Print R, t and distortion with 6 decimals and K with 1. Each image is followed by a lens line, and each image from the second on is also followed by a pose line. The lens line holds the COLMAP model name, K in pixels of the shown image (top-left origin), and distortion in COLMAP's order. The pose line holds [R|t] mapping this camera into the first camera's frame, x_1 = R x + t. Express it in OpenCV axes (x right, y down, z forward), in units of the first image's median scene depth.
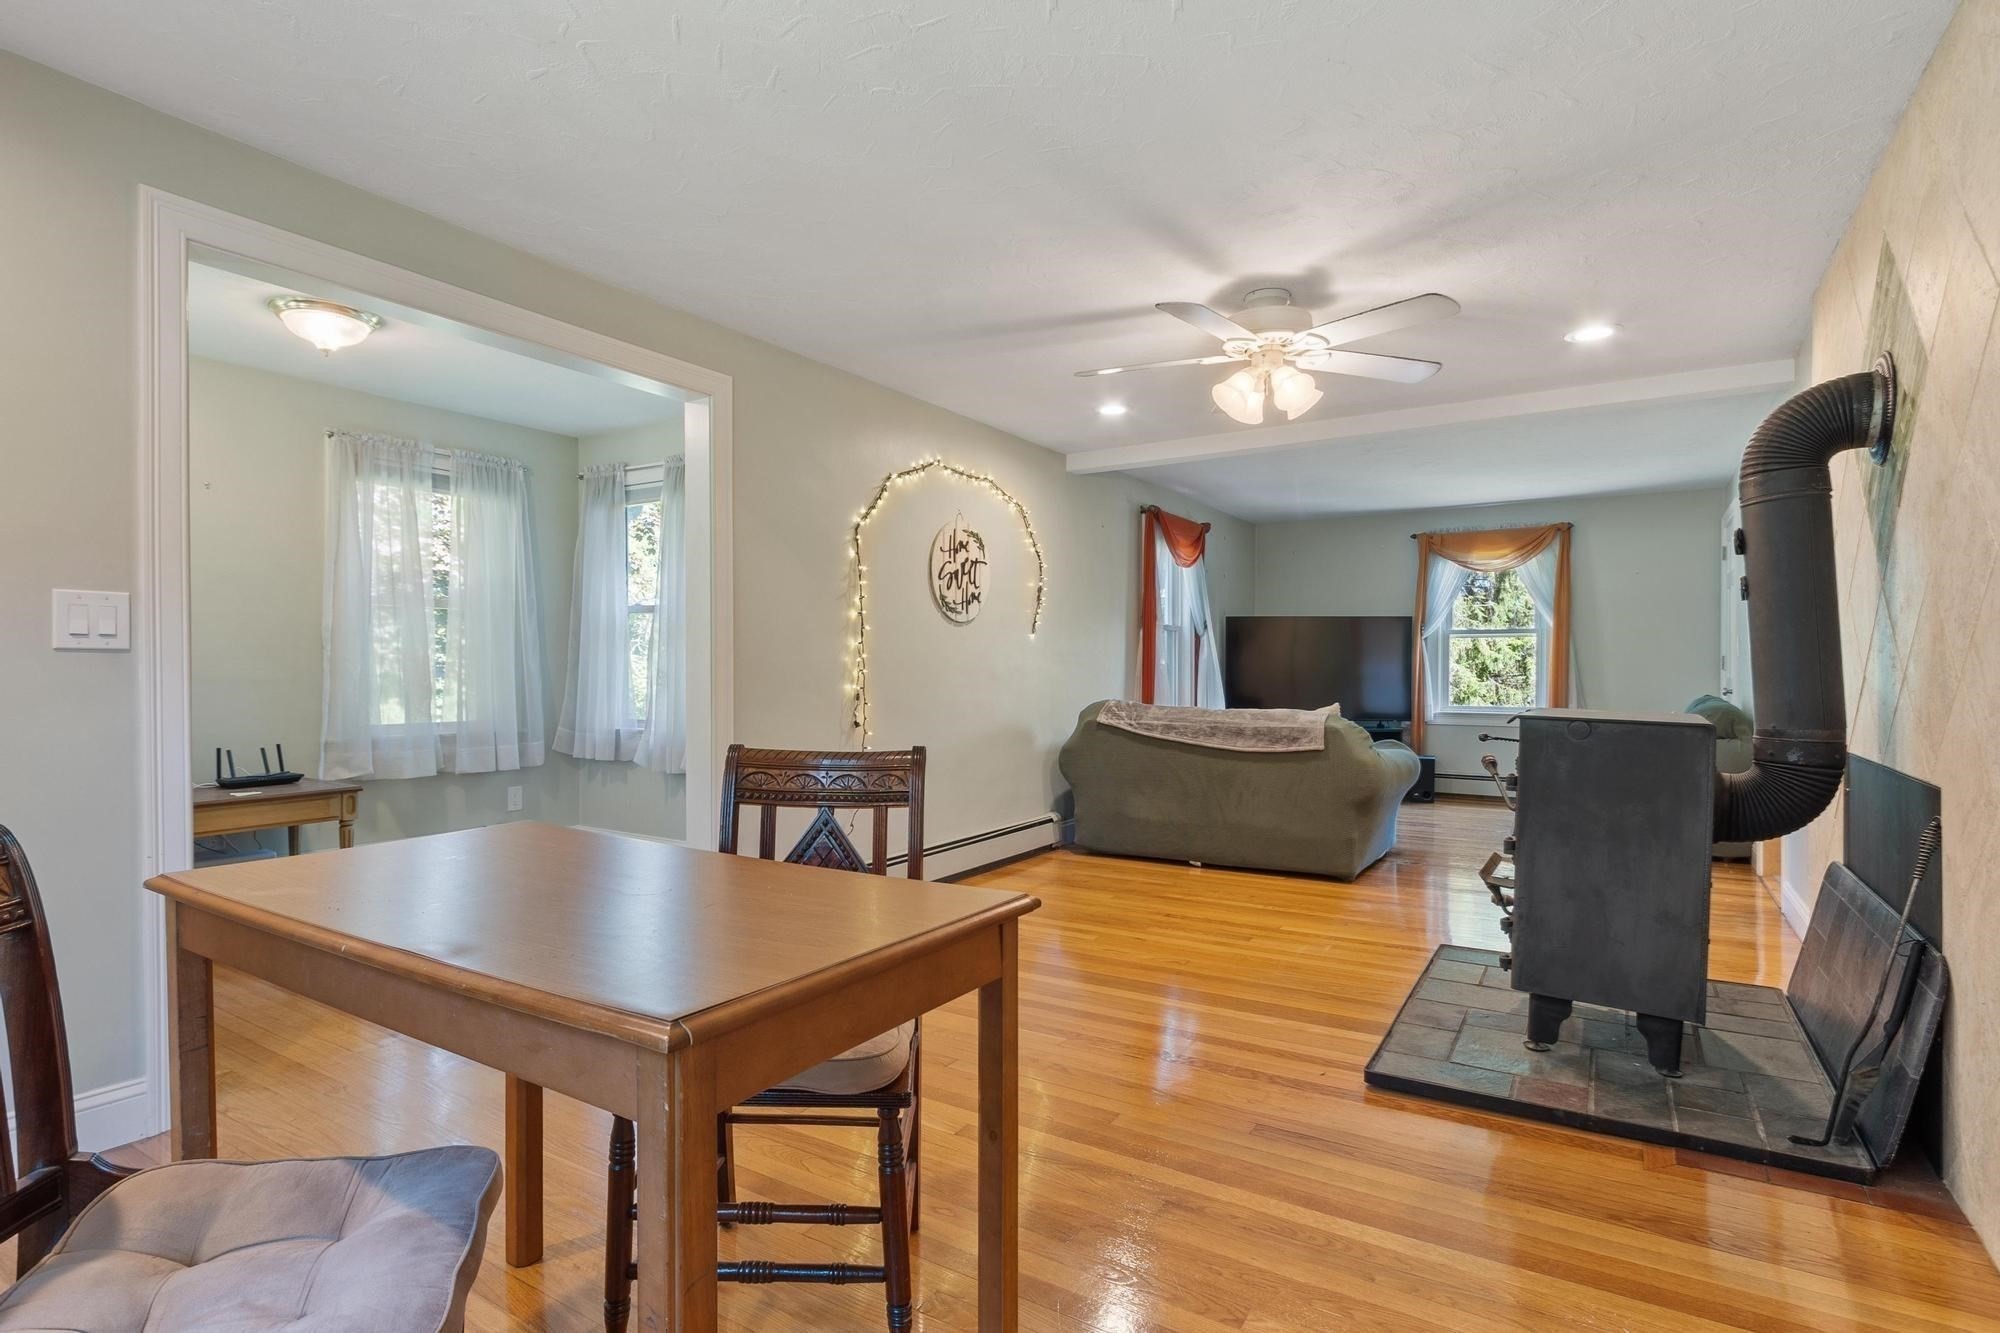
lens RADIAL K [[1004.1, 0, 1004.2], [0, 1004.1, 680.4], [0, 0, 1]] dist [0.001091, -0.000109]
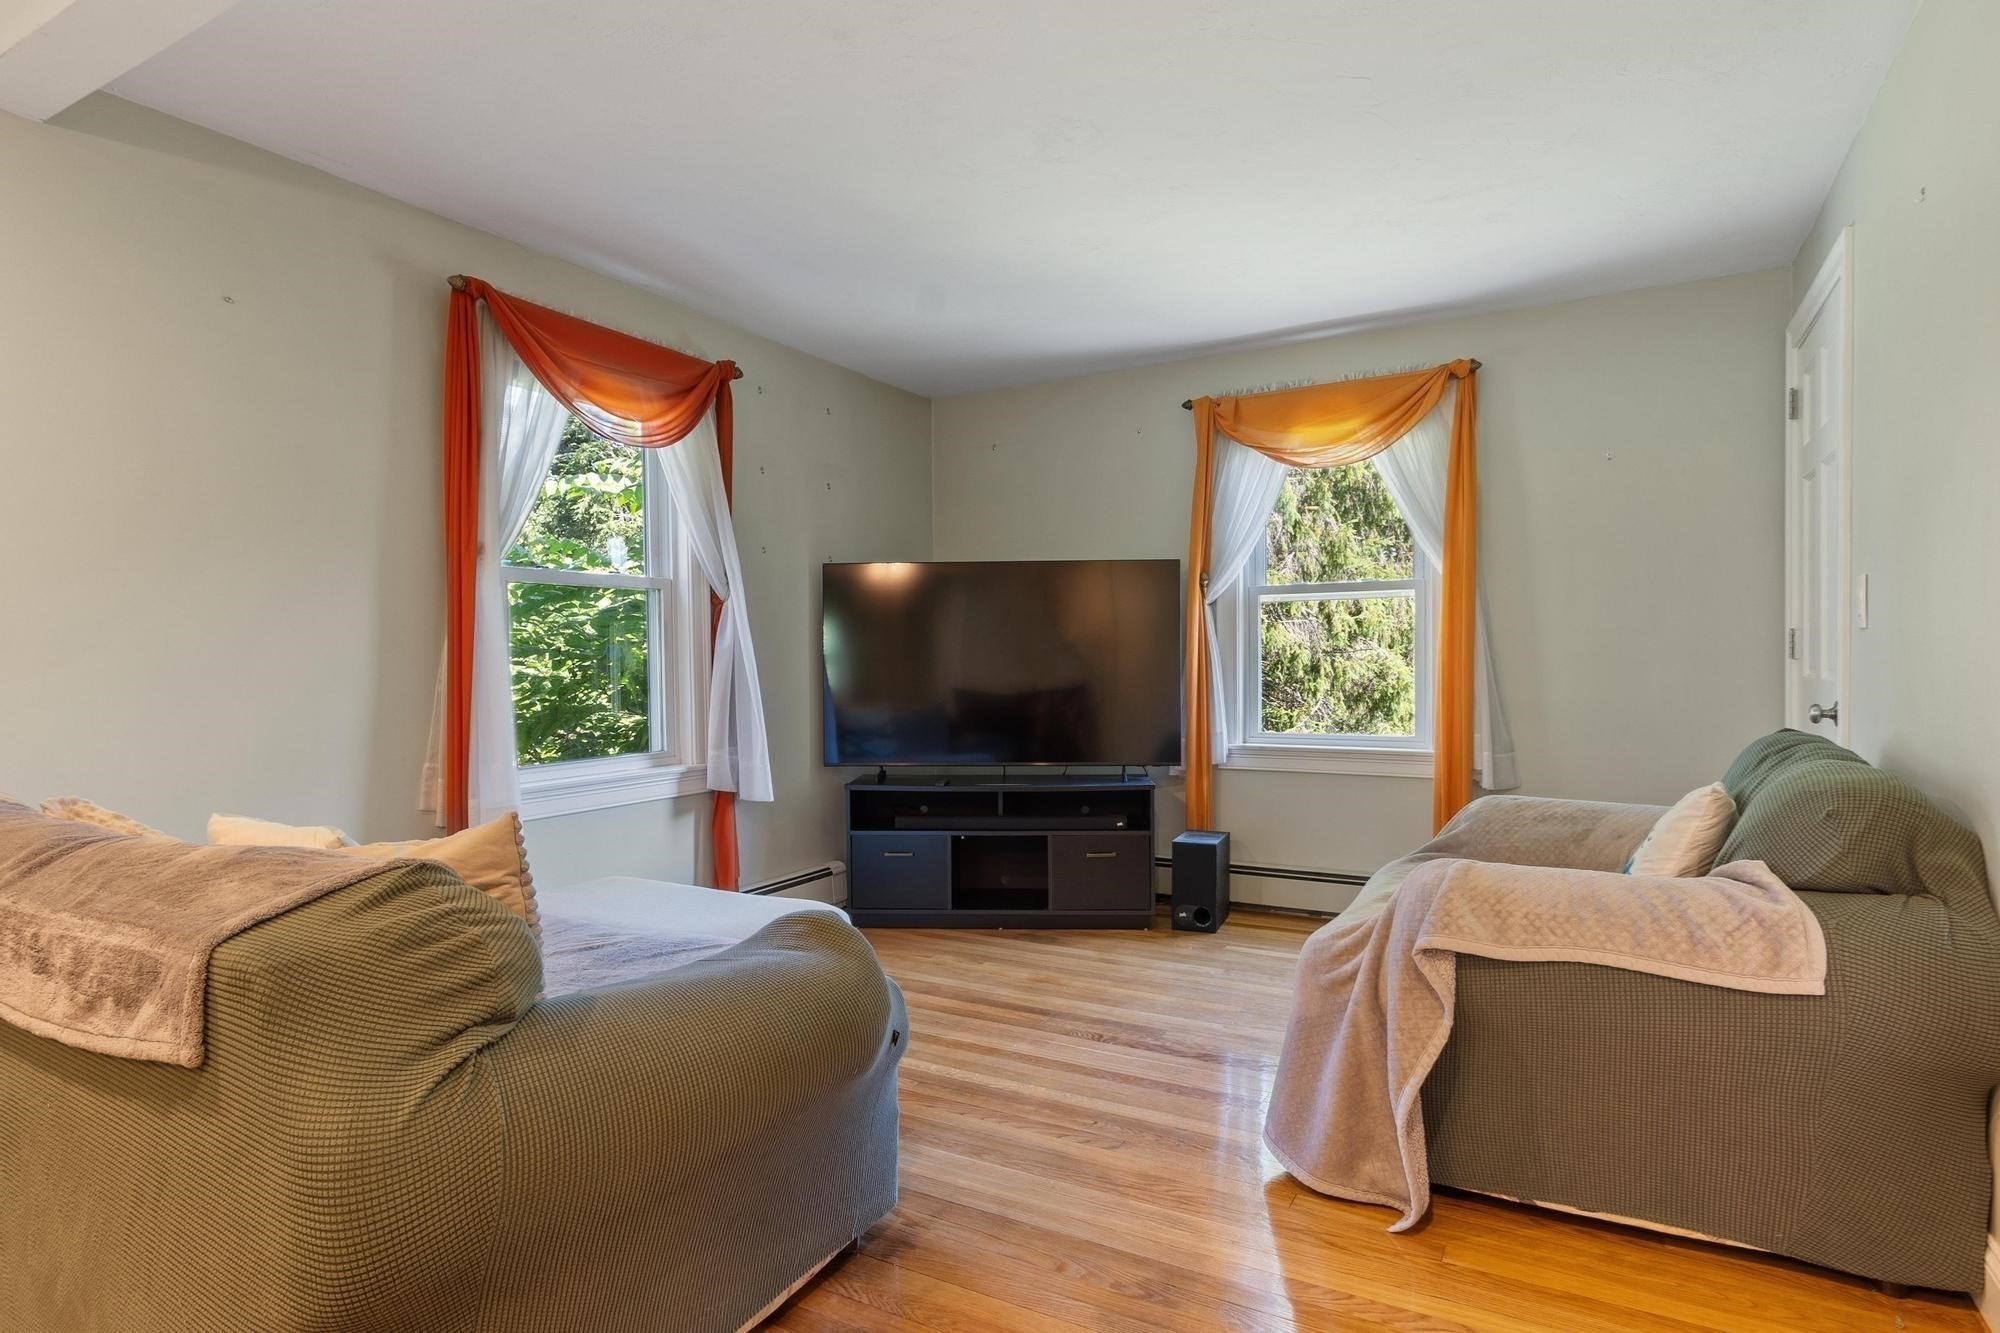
lens RADIAL K [[1091.6, 0, 1000.0], [0, 1091.6, 666.5], [0, 0, 1]] dist [0.000626, -0.000212]
pose [[0.998836, -0.009917, 0.047206, 0.298468], [0.010100, 0.999942, -0.003637, -0.008764], [-0.047167, 0.004110, 0.998879, 0.469357]]
